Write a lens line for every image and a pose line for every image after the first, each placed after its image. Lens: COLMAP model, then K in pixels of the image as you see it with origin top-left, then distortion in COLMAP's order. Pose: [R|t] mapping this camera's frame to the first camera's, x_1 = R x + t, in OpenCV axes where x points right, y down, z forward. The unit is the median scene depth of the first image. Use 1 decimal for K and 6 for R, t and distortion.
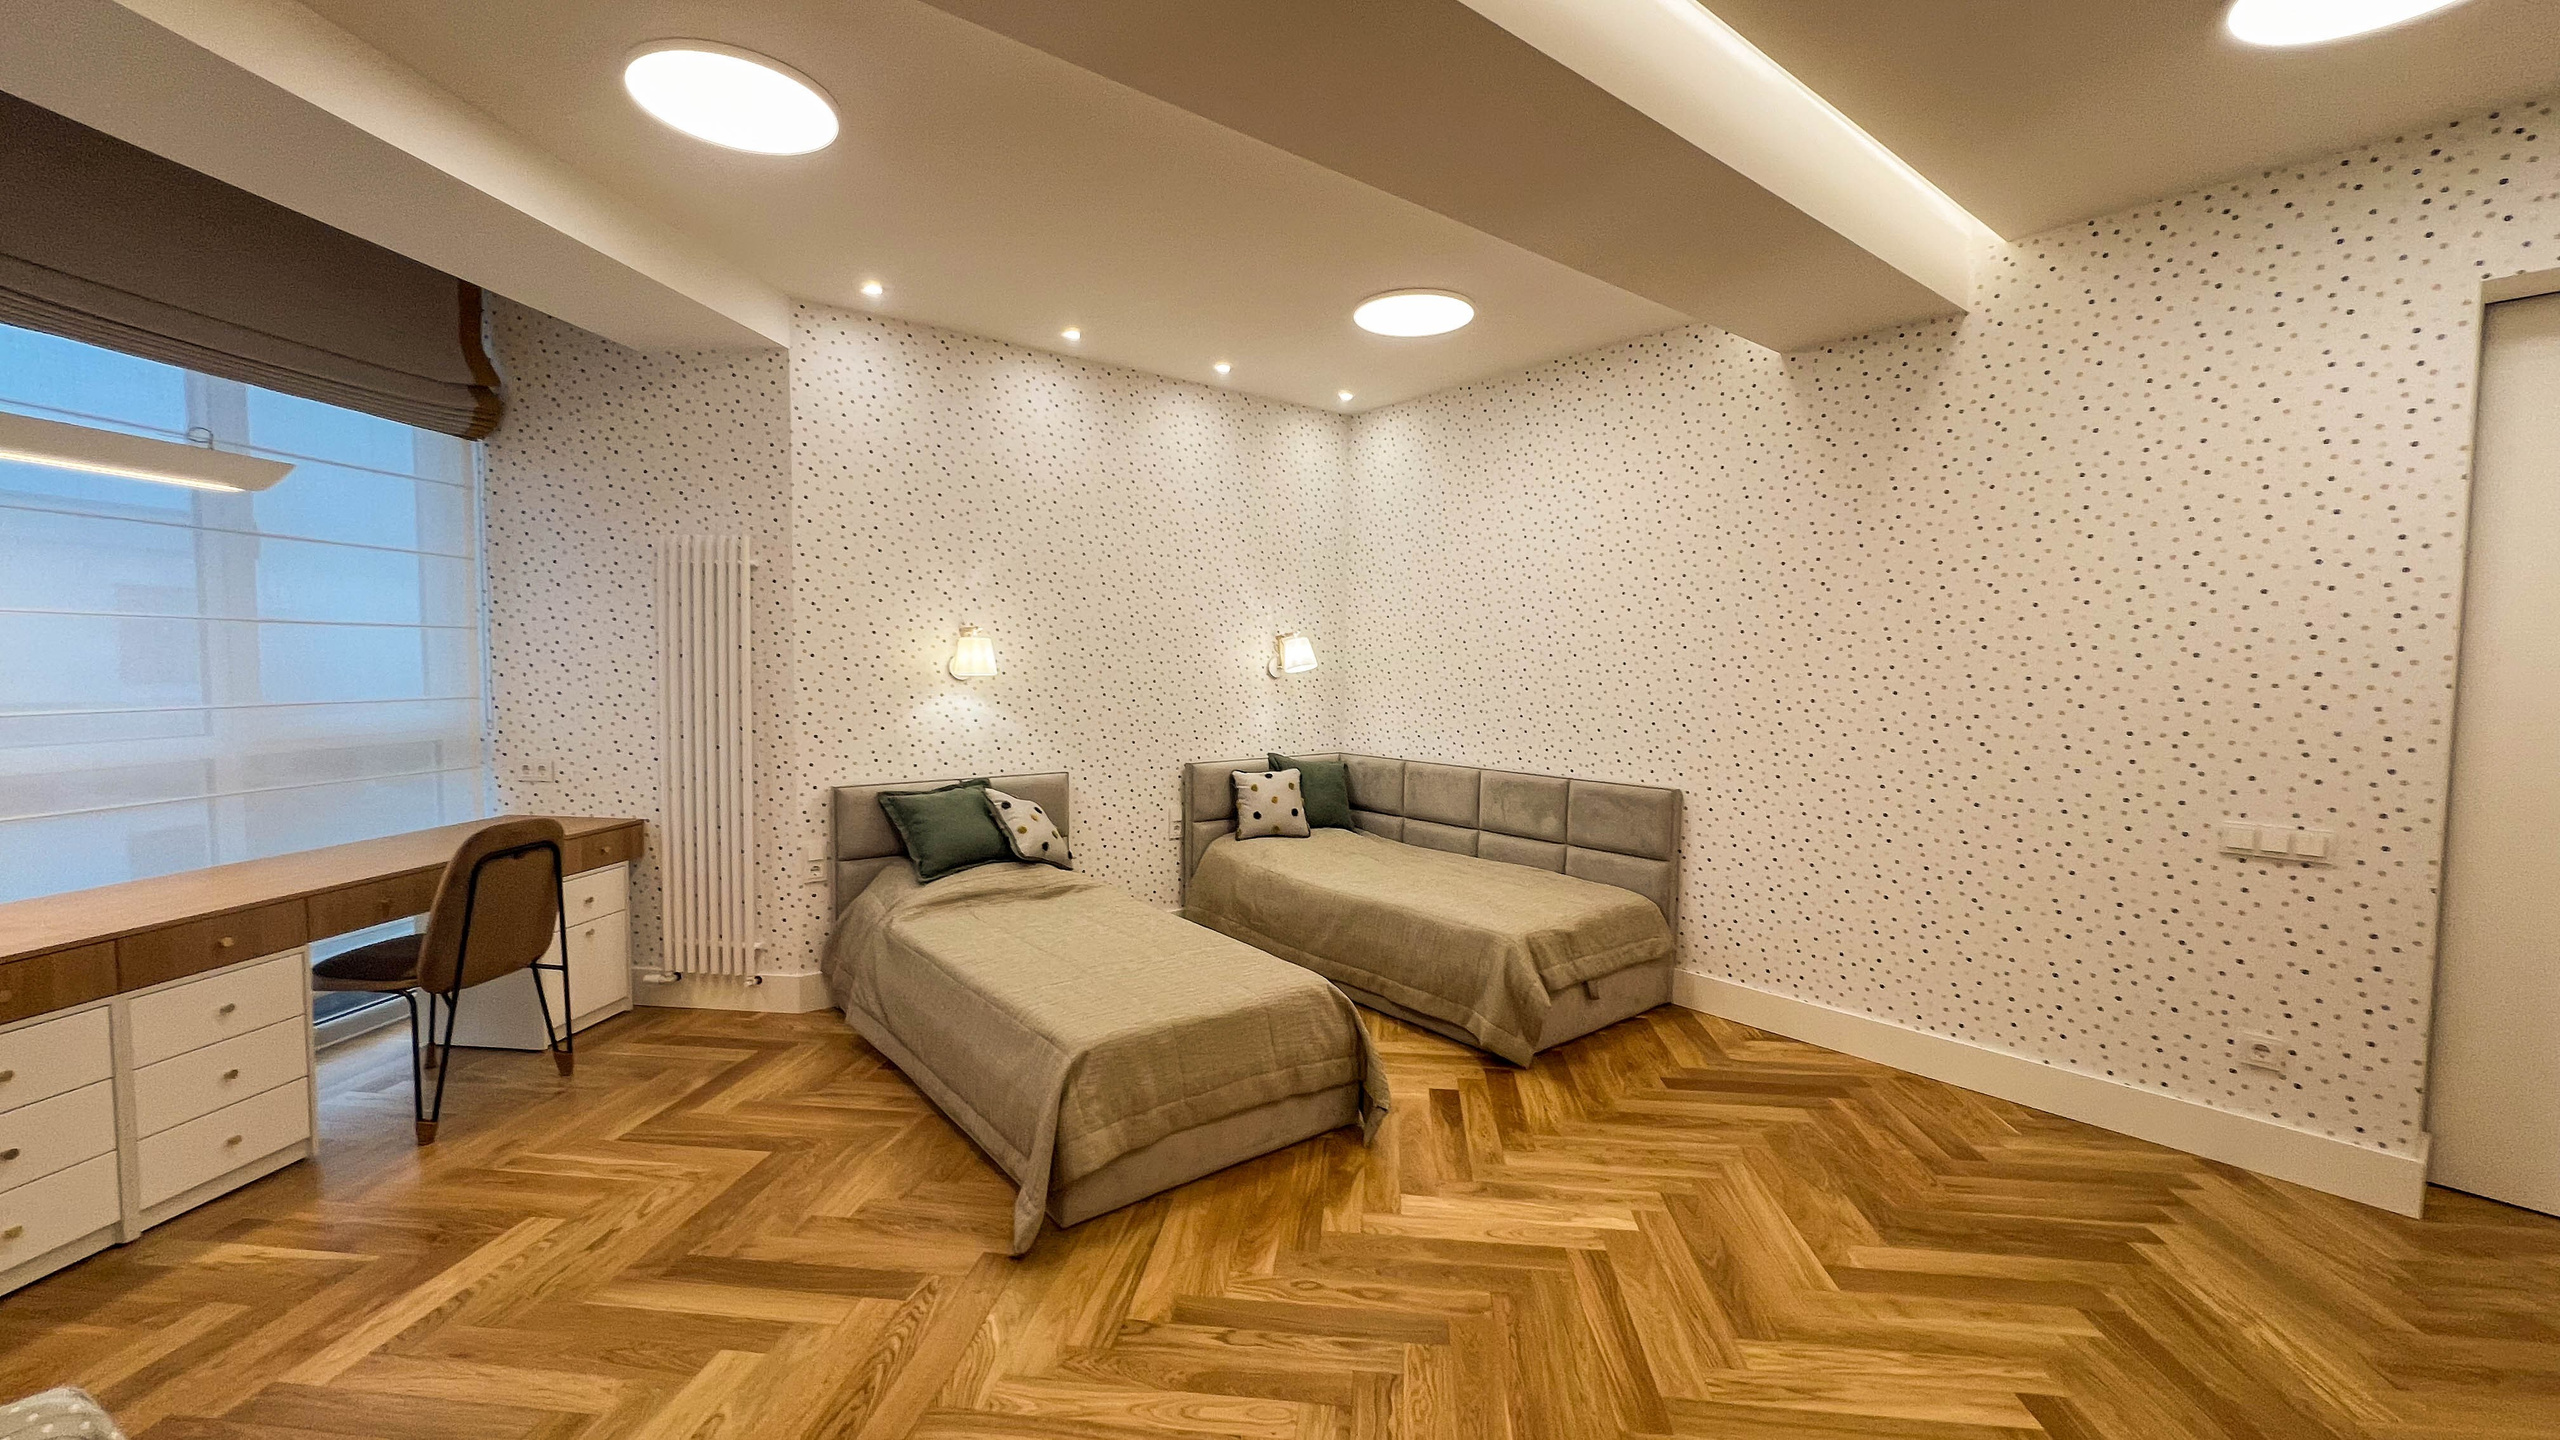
lens RADIAL K [[1018.1, 0, 1278.2], [0, 1018.1, 721.0], [0, 0, 1]] dist [-0.002217, -0.000138]
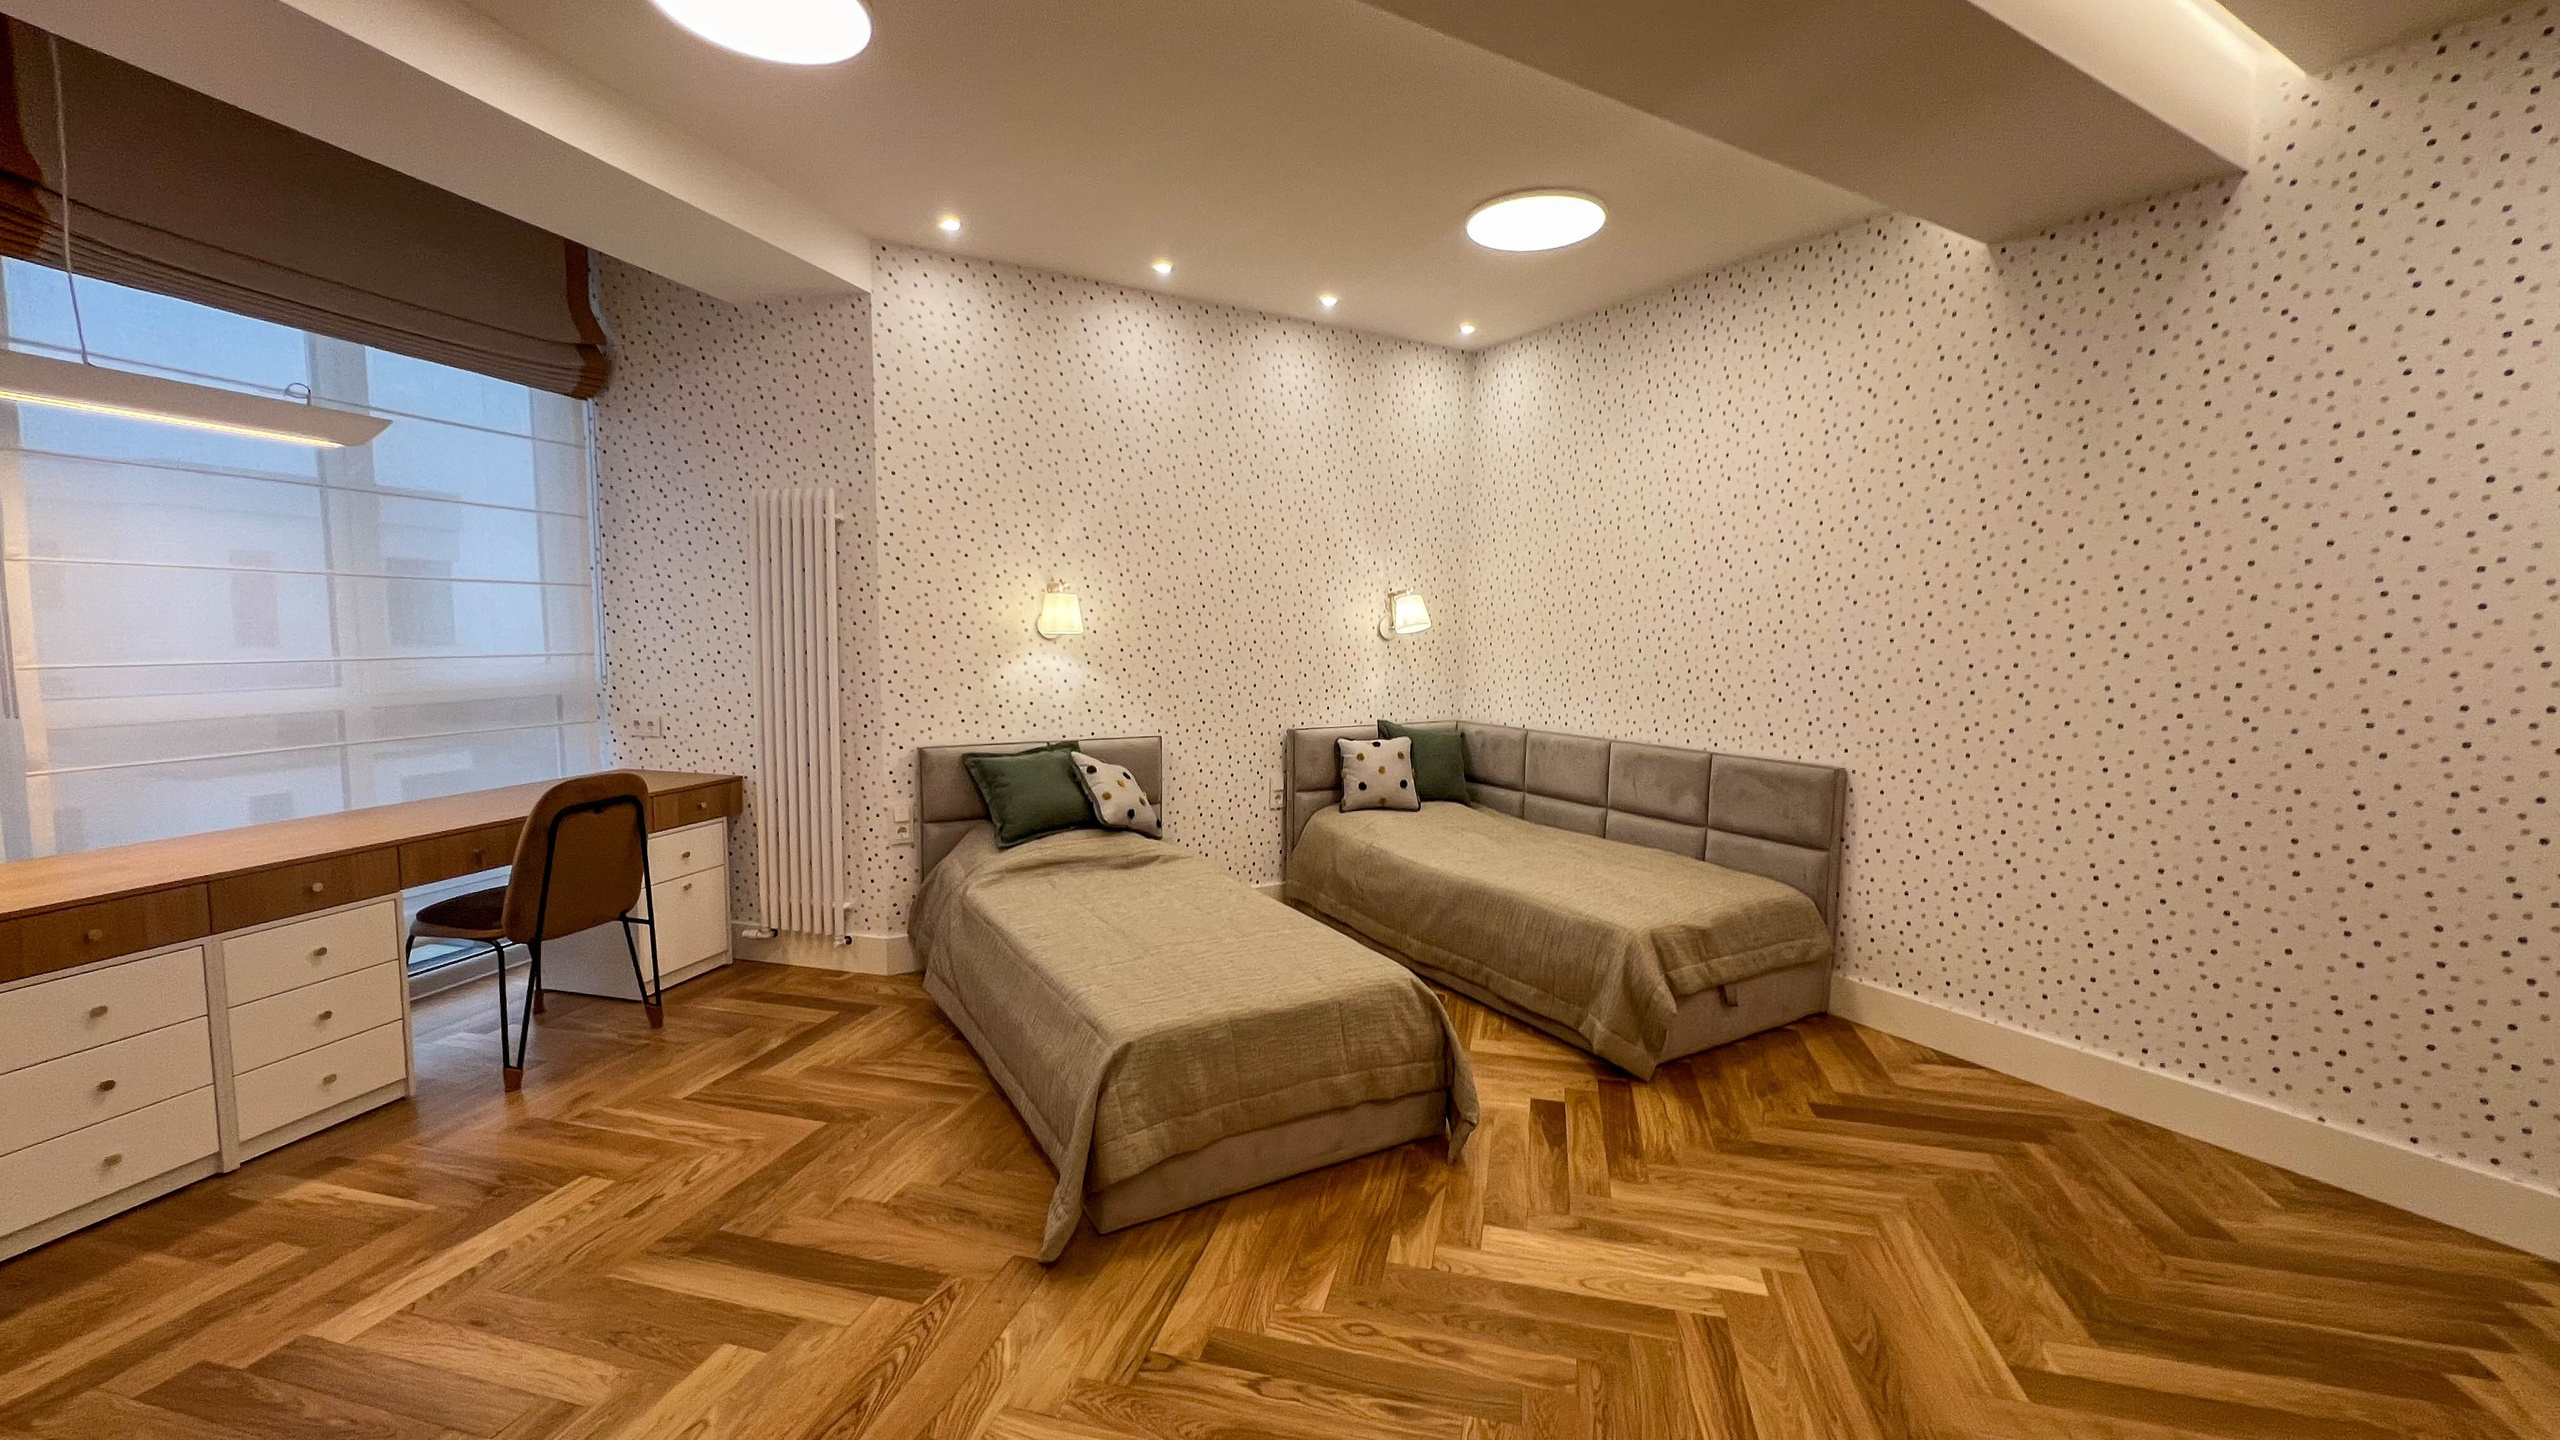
lens RADIAL K [[1023.9, 0, 1275.4], [0, 1023.9, 719.3], [0, 0, 1]] dist [-0.002183, 0.000043]
pose [[0.989999, 0.014572, -0.140321, 0.046669], [-0.010374, 0.999478, 0.030607, 0.005283], [0.140693, -0.028845, 0.989633, 0.091436]]
